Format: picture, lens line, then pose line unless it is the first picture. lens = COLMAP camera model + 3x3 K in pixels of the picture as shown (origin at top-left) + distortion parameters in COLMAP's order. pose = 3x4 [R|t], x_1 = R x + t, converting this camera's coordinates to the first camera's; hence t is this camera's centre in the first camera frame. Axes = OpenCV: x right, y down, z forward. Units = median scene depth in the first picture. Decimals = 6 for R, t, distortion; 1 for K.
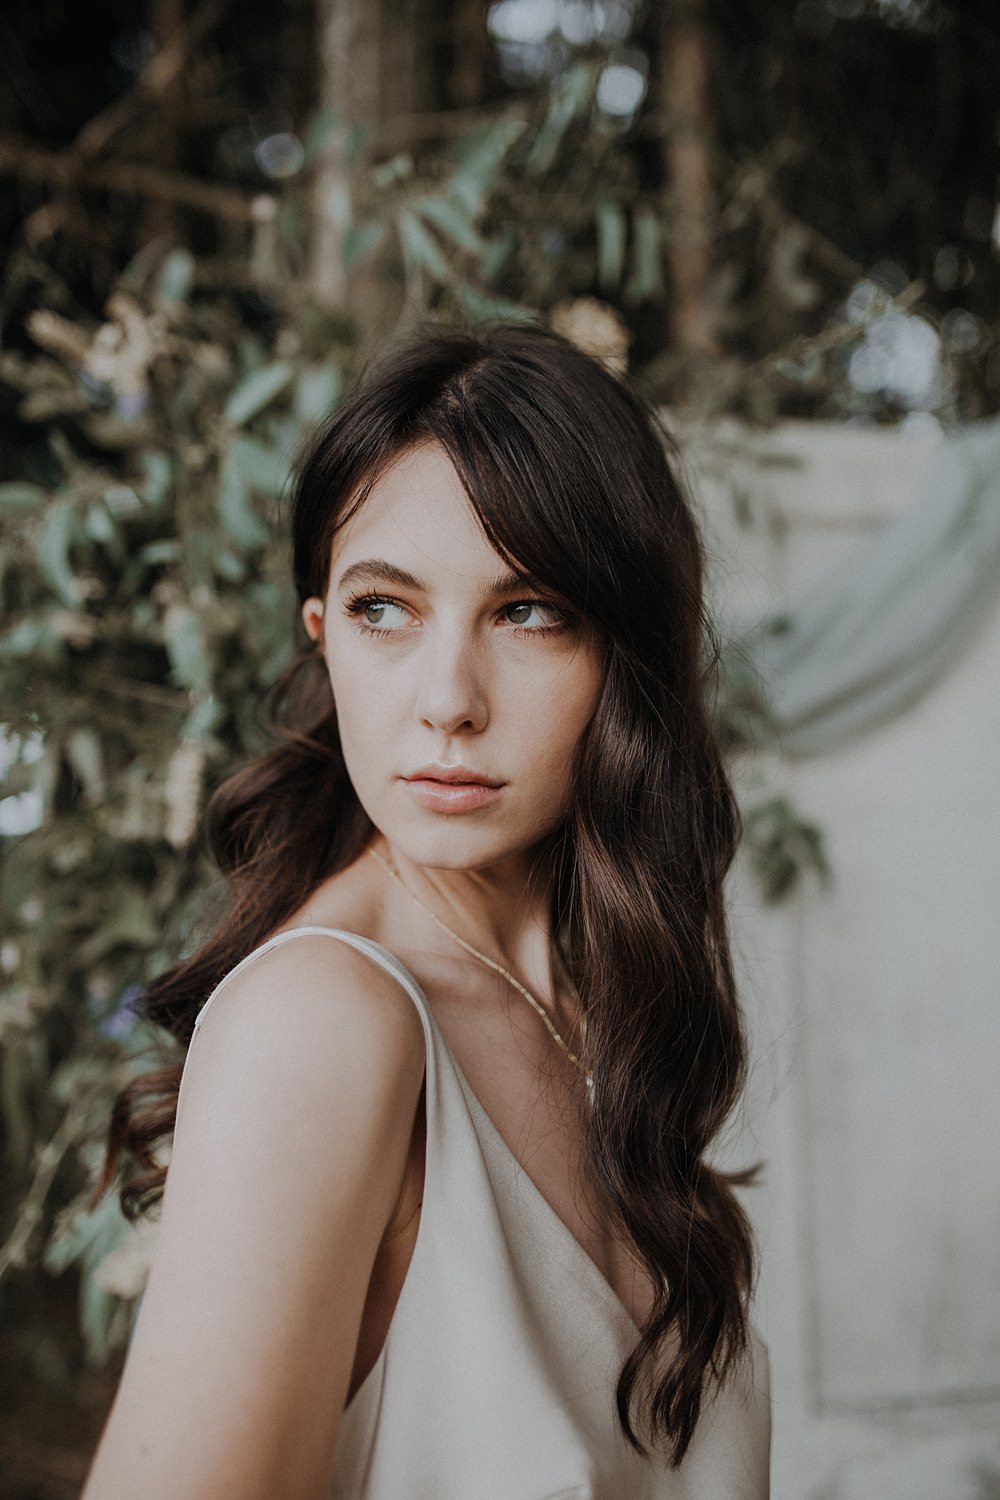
lens RADIAL K [[1410.5, 0, 492.0], [0, 1410.5, 751.0], [0, 0, 1]] dist [0.013335, 0.000000]
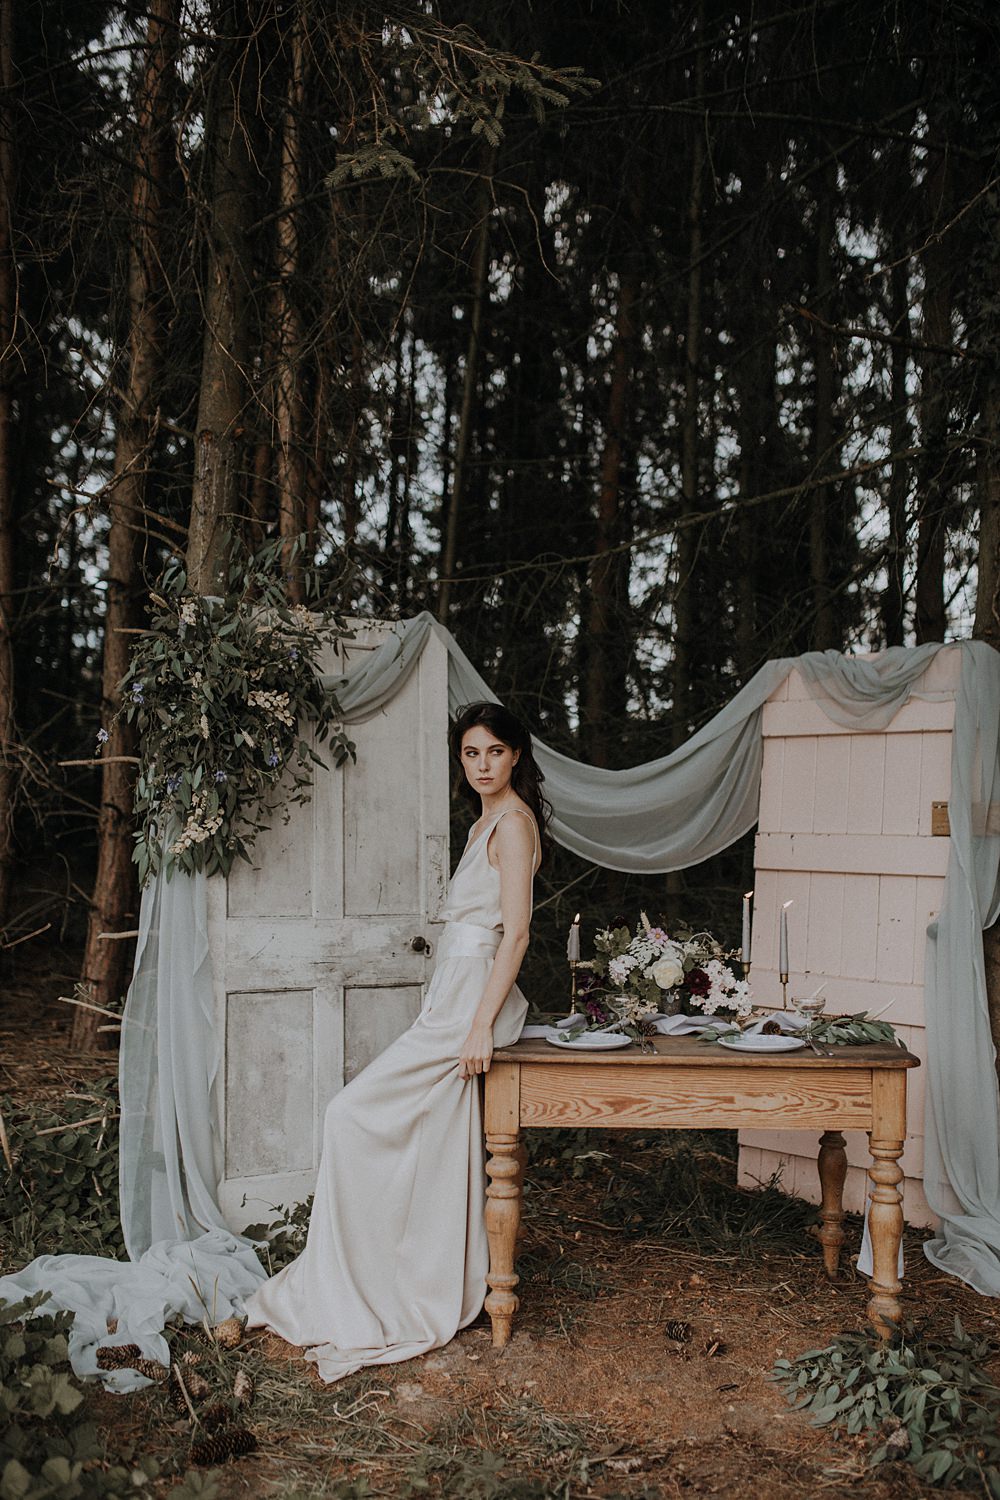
lens RADIAL K [[1410.5, 0, 478.3], [0, 1410.5, 774.8], [0, 0, 1]] dist [0.013335, 0.000000]
pose [[0.945702, 0.026484, 0.323955, -0.704074], [-0.040154, 0.998560, 0.035585, -0.004730], [-0.322546, -0.046661, 0.945403, -2.789899]]
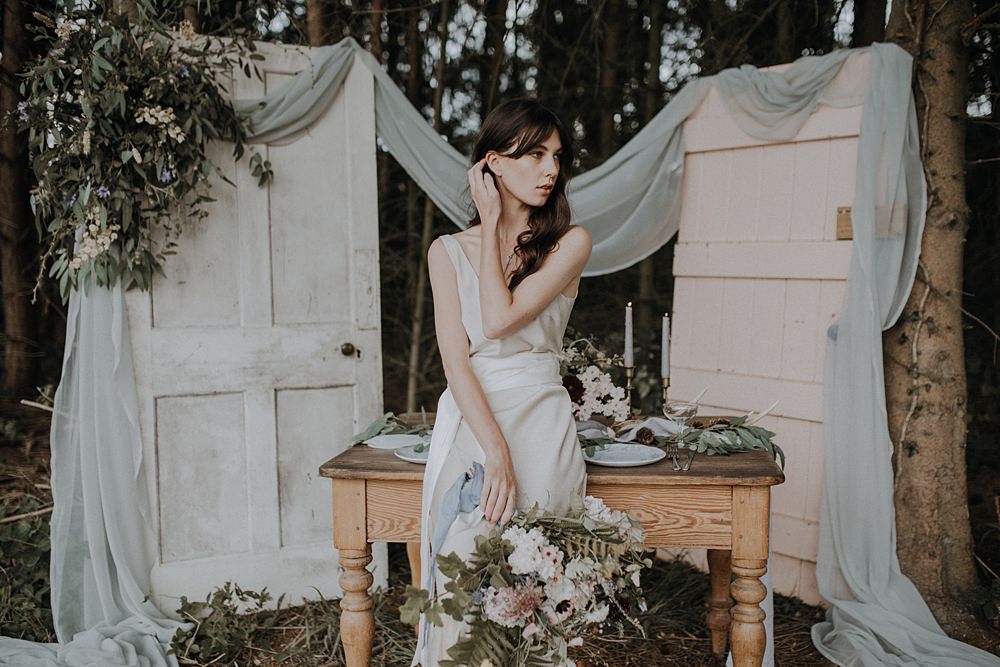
lens RADIAL K [[940.3, 0, 492.0], [0, 940.3, 332.6], [0, 0, 1]] dist [0.013335, 0.000000]
pose [[0.972386, -0.022881, 0.232255, 0.254205], [-0.014235, 0.987515, 0.156883, 0.116299], [-0.232945, -0.155857, 0.959919, -1.816097]]
